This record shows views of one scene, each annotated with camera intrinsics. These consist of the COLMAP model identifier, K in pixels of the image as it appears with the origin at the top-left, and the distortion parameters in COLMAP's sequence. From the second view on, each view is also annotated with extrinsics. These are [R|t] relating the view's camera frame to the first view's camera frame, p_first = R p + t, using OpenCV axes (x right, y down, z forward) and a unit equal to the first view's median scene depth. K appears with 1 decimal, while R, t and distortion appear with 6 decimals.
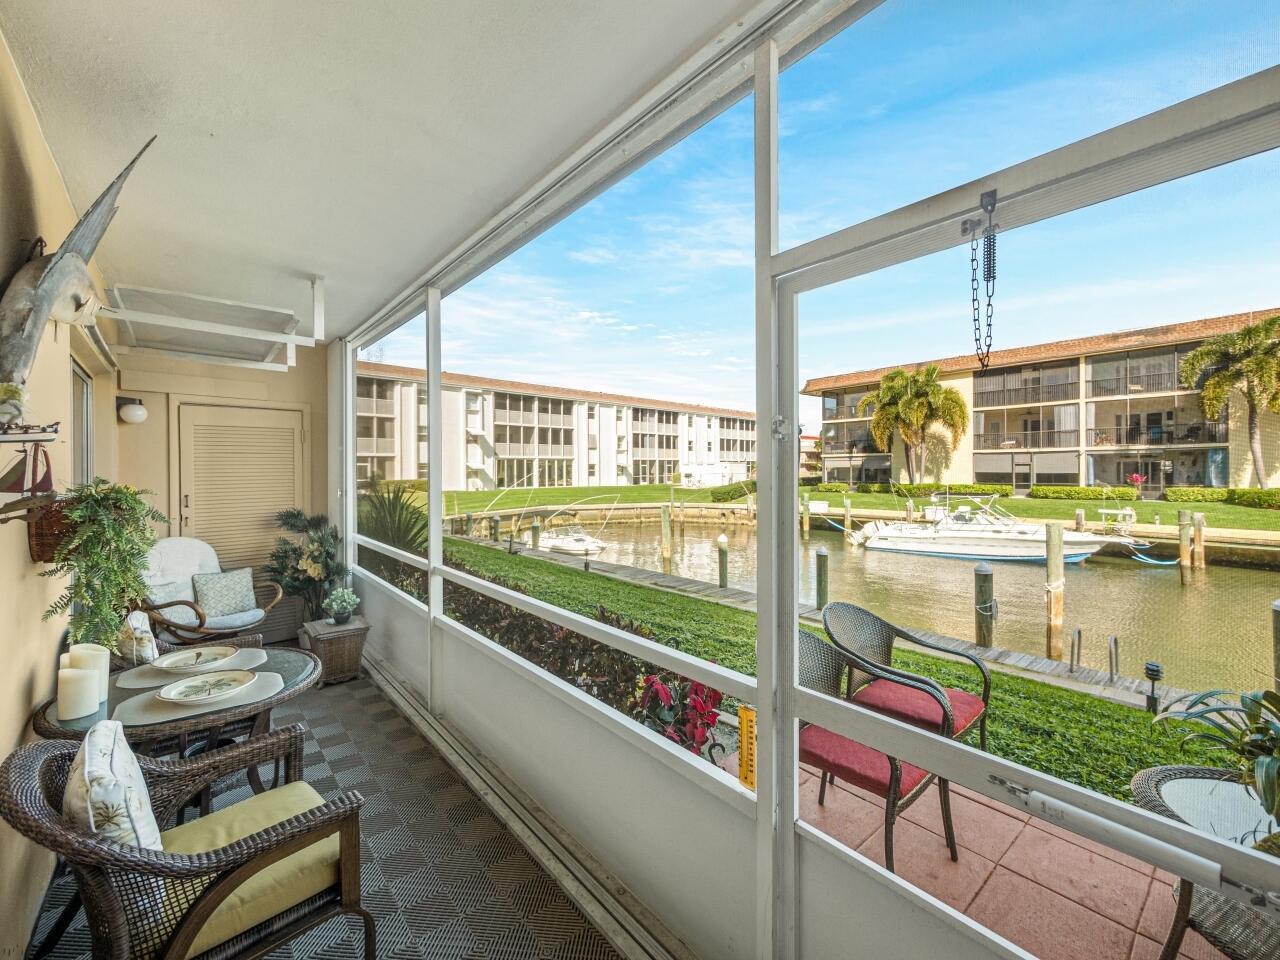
lens RADIAL K [[527.0, 0, 635.3], [0, 527.0, 476.4], [0, 0, 1]] dist [0.003672, 0.000350]
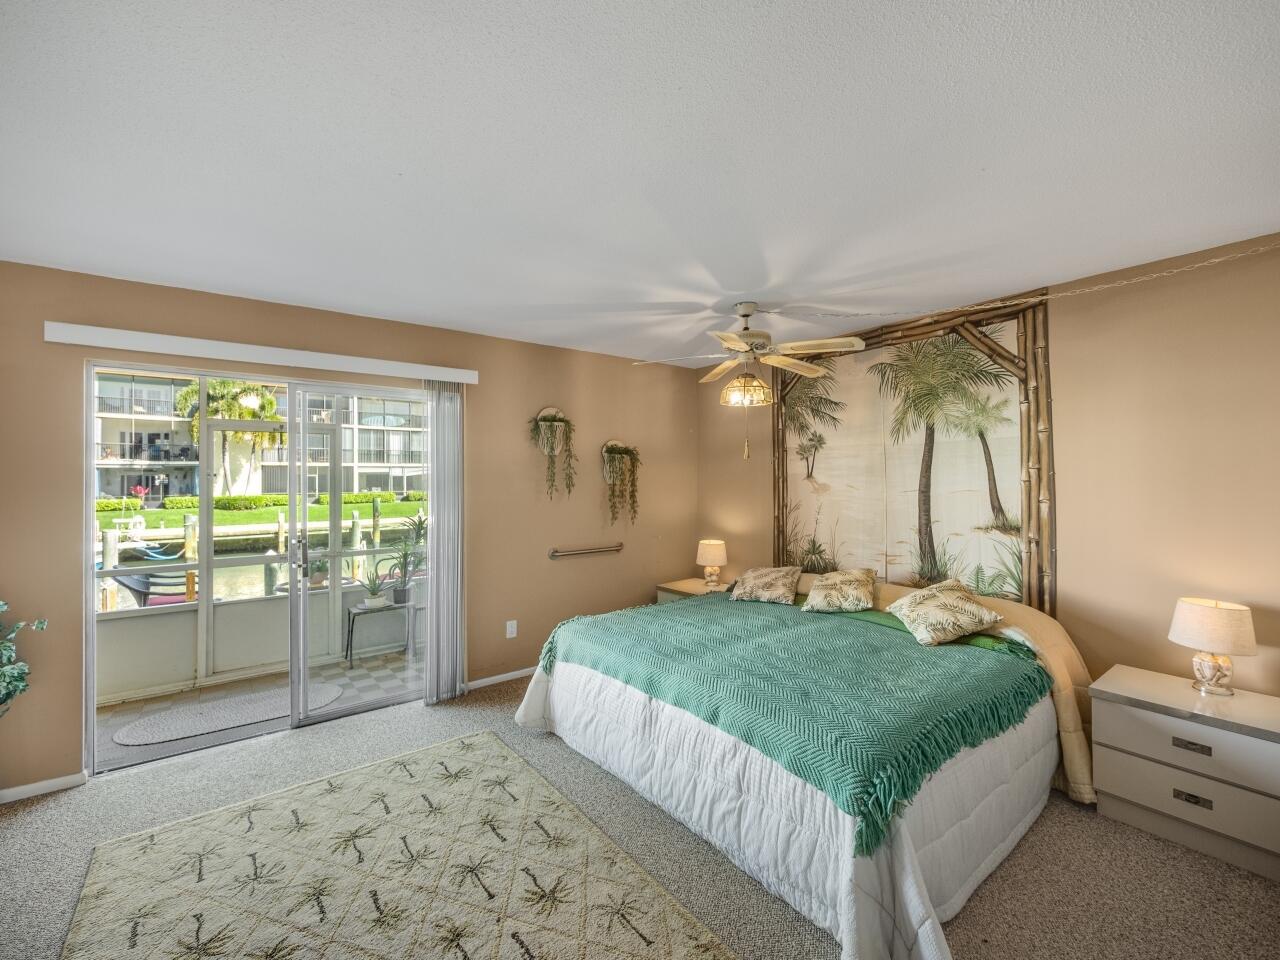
lens RADIAL K [[541.4, 0, 635.8], [0, 541.4, 478.1], [0, 0, 1]] dist [-0.003095, 0.000778]
pose [[0.035558, 0.003666, 0.999361, -0.158834], [0.016633, 0.999853, -0.004260, 0.000447], [-0.999229, 0.016774, 0.035492, -0.089730]]
